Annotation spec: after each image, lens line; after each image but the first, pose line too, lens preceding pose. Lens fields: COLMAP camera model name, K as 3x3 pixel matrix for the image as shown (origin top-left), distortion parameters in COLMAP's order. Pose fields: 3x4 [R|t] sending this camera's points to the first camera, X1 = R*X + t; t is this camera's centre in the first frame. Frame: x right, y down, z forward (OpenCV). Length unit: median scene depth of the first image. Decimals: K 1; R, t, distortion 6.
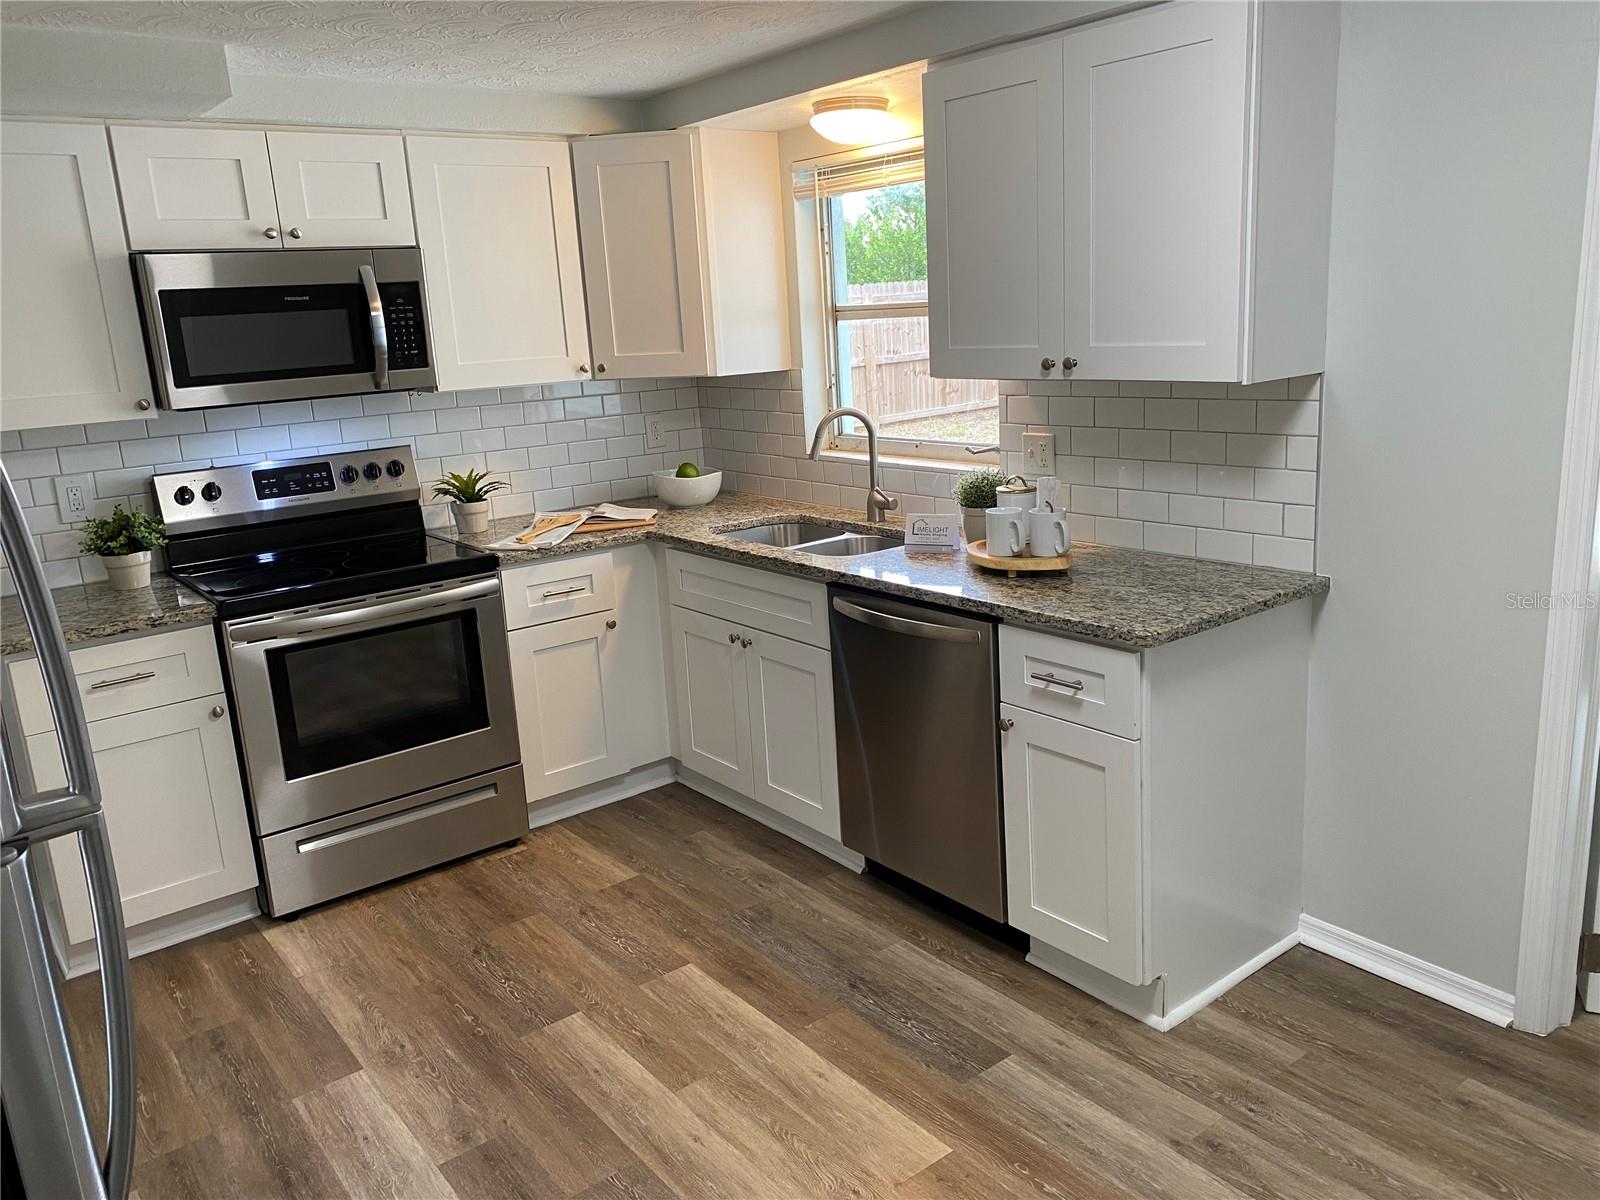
lens RADIAL K [[1202.5, 0, 800.0], [0, 1202.5, 600.0], [0, 0, 1]] dist [0.001733, -0.005484]
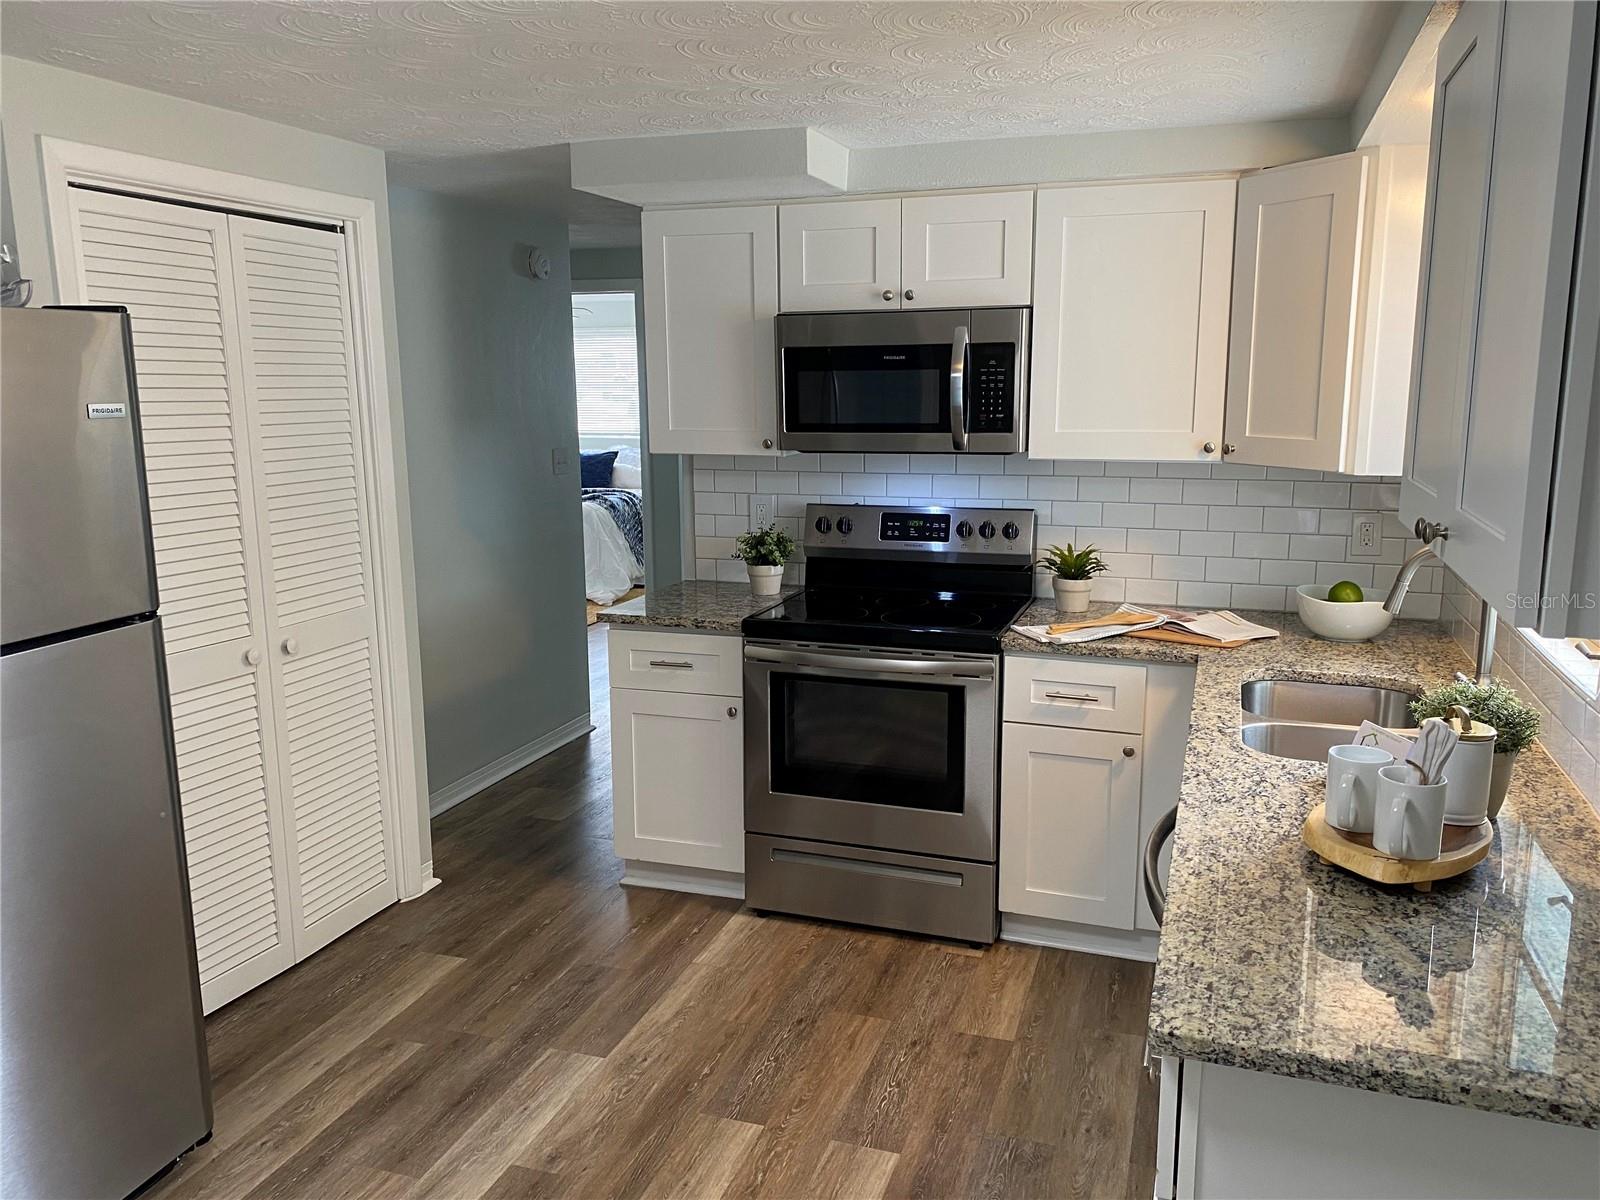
lens RADIAL K [[1181.1, 0, 800.0], [0, 1181.1, 600.0], [0, 0, 1]] dist [0.124813, -0.284716]
pose [[0.547579, 0.202767, -0.811814, 0.397980], [-0.222301, 0.970582, 0.092477, -0.115816], [0.806684, 0.129829, 0.576546, 0.342344]]
